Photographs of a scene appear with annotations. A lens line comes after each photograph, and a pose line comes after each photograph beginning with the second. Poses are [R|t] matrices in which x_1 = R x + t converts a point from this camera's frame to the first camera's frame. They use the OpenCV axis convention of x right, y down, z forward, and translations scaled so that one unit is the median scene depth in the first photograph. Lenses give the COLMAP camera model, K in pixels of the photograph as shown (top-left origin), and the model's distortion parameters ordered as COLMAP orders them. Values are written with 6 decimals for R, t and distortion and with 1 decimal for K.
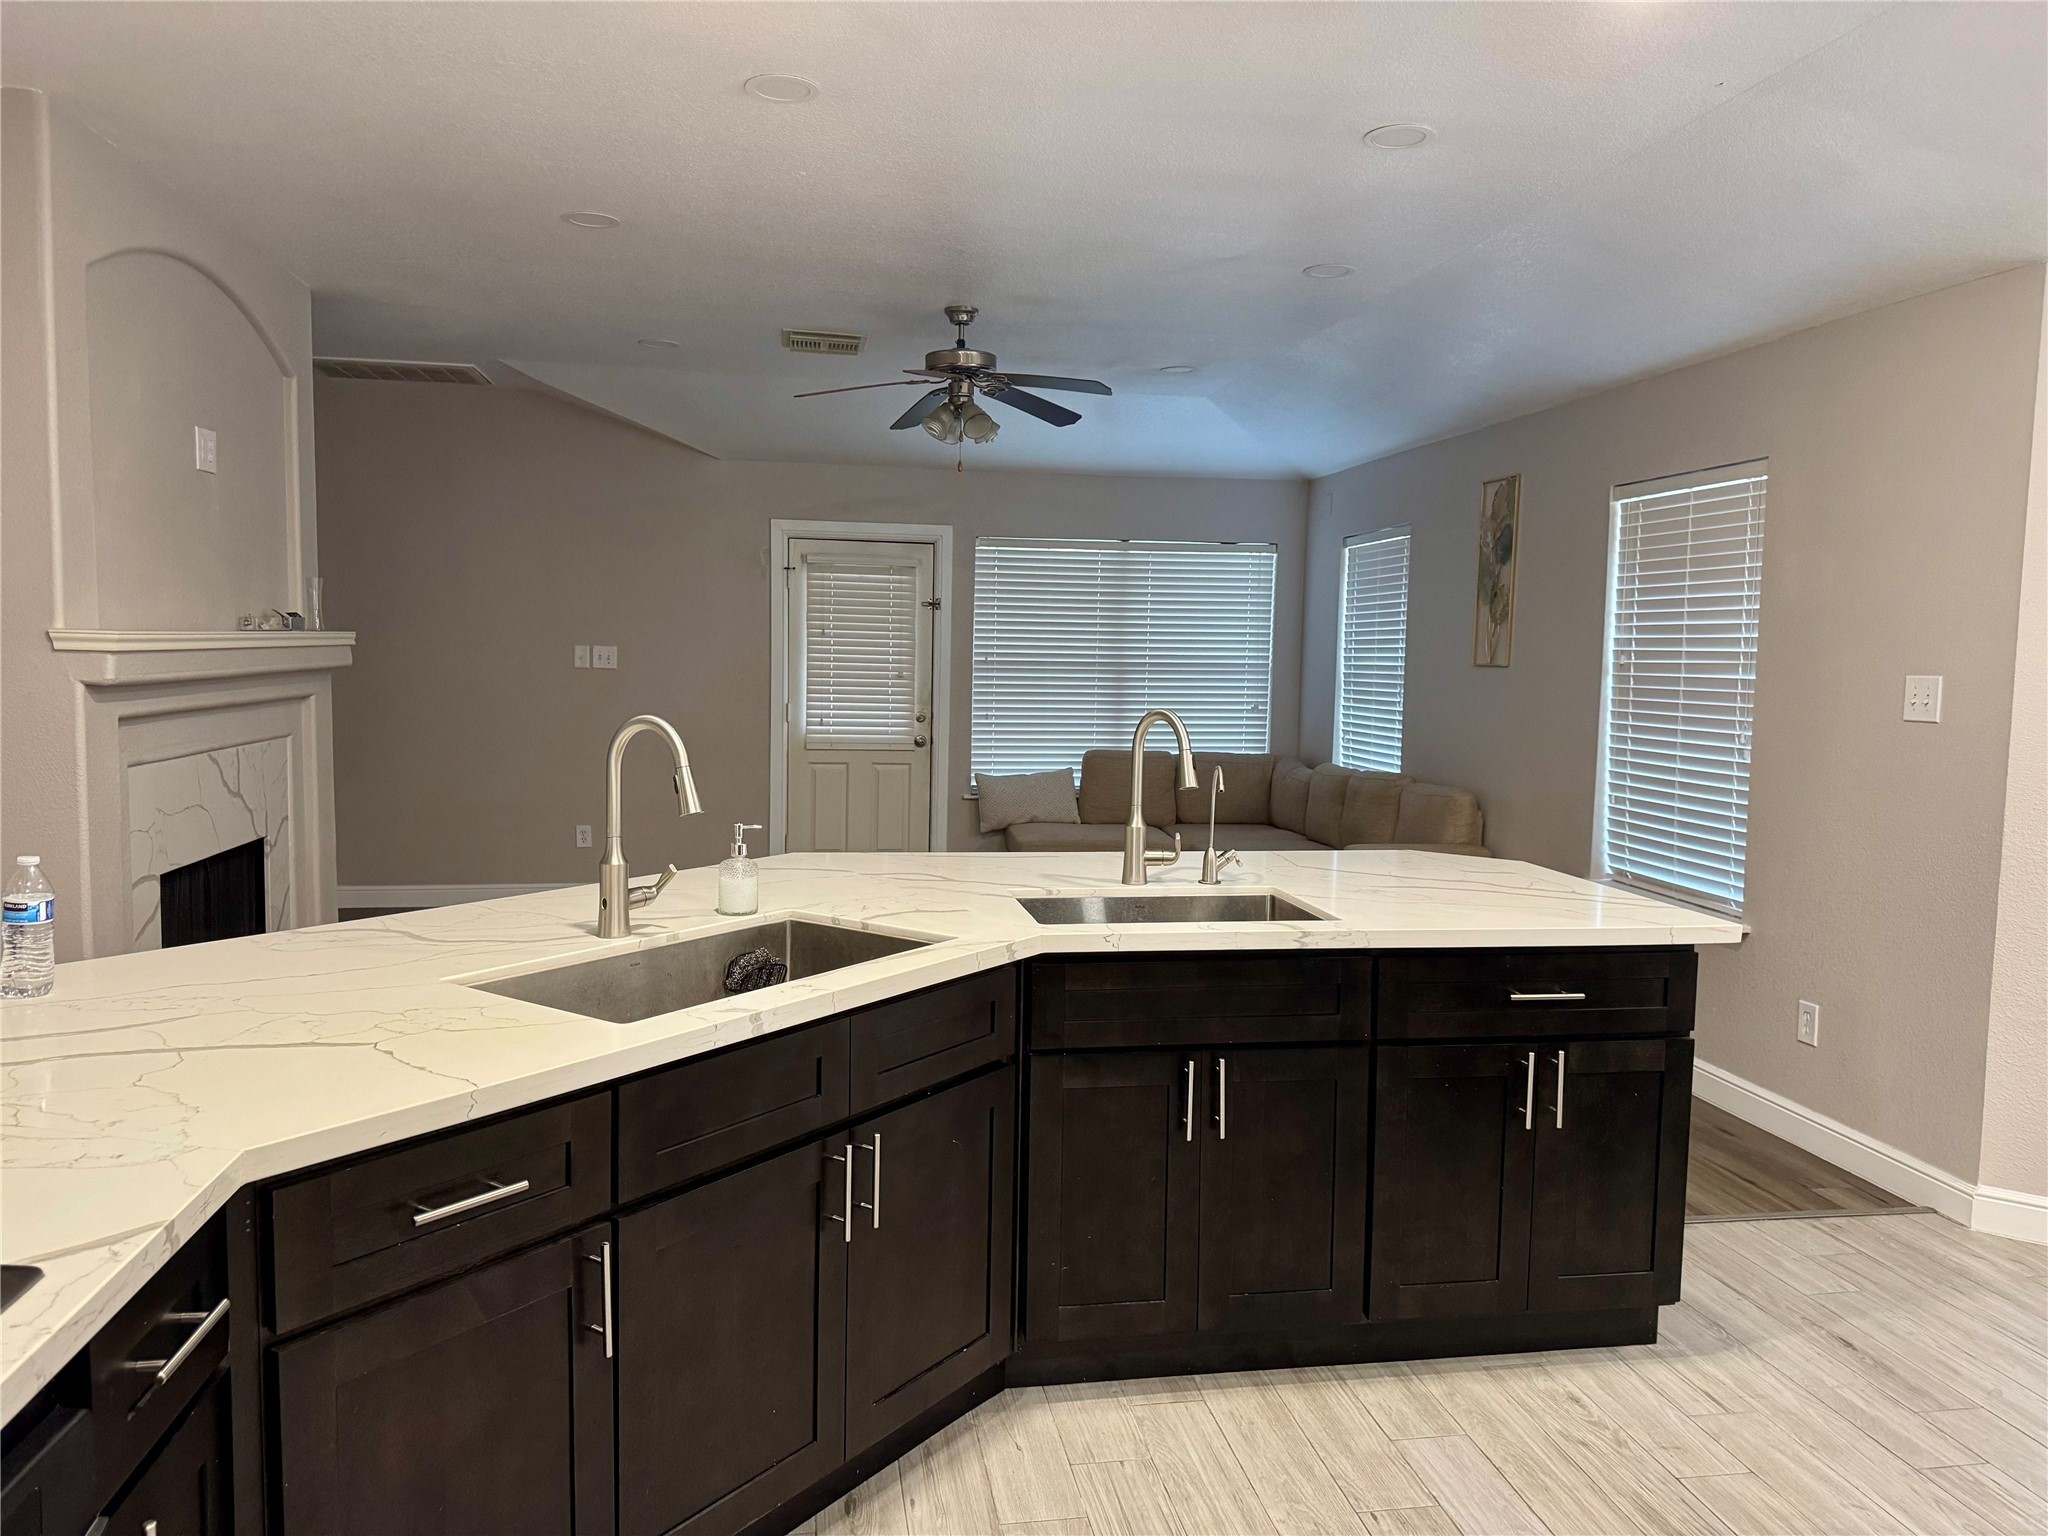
lens RADIAL K [[1444.6, 0, 1024.0], [0, 1444.6, 768.0], [0, 0, 1]] dist [0.132726, -0.142451]
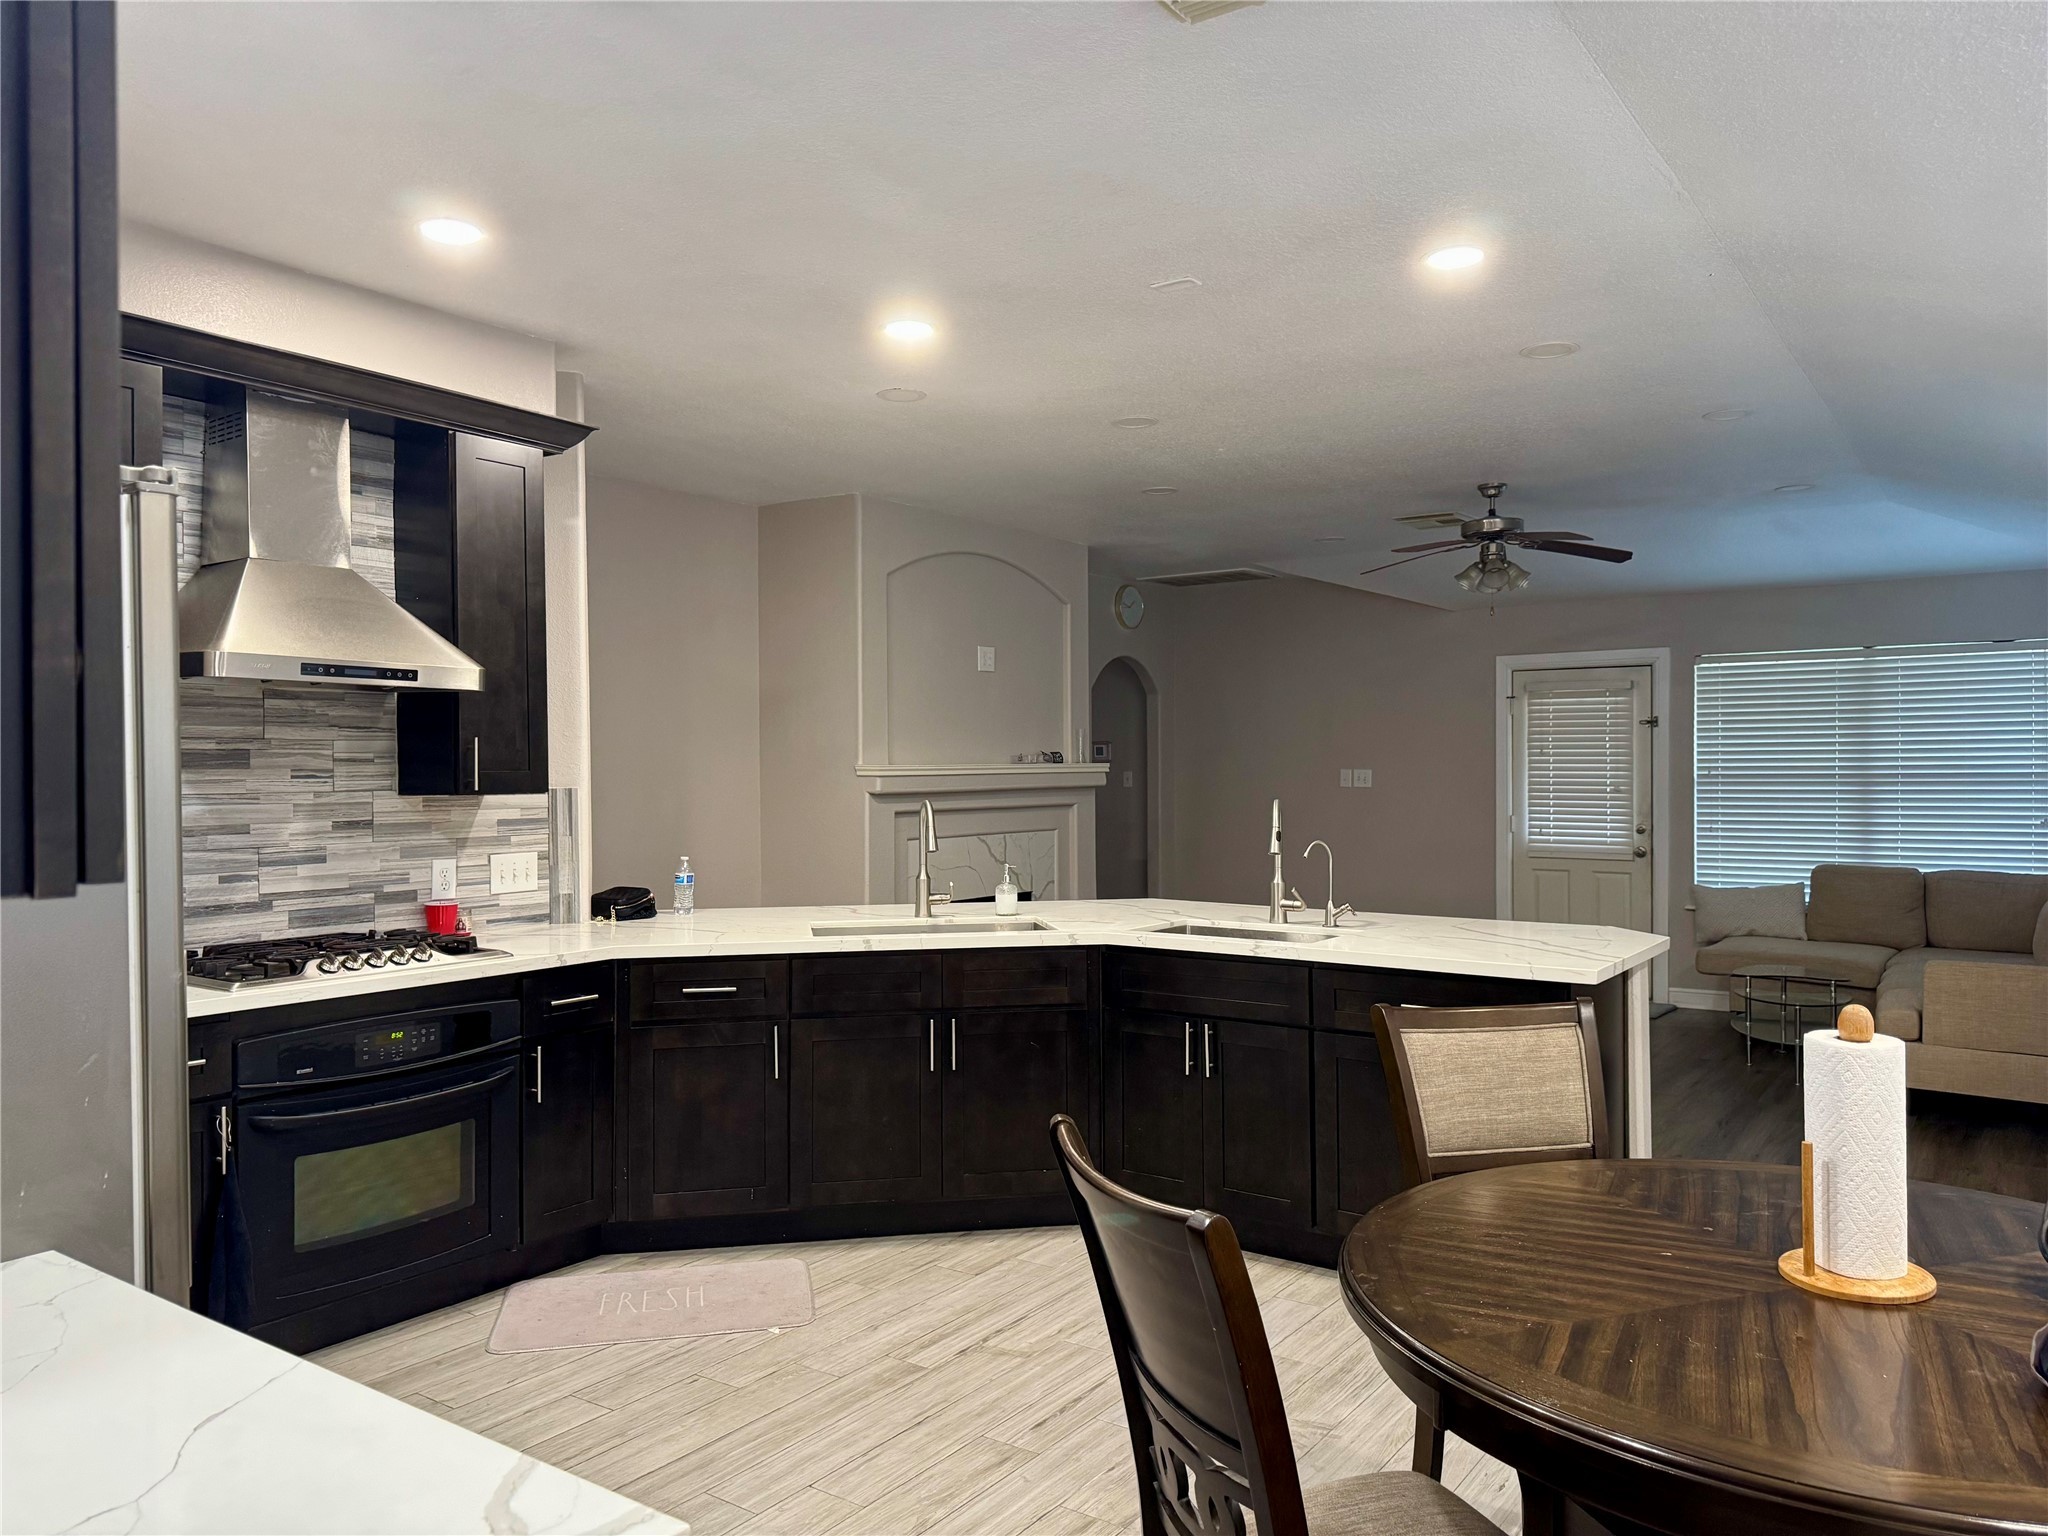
lens RADIAL K [[1444.6, 0, 1024.0], [0, 1444.6, 768.0], [0, 0, 1]] dist [0.132726, -0.142451]
pose [[0.715915, -0.021597, -0.697853, 0.362566], [-0.040592, 0.996543, -0.072483, 0.016799], [0.697007, 0.080219, 0.712564, -0.083223]]
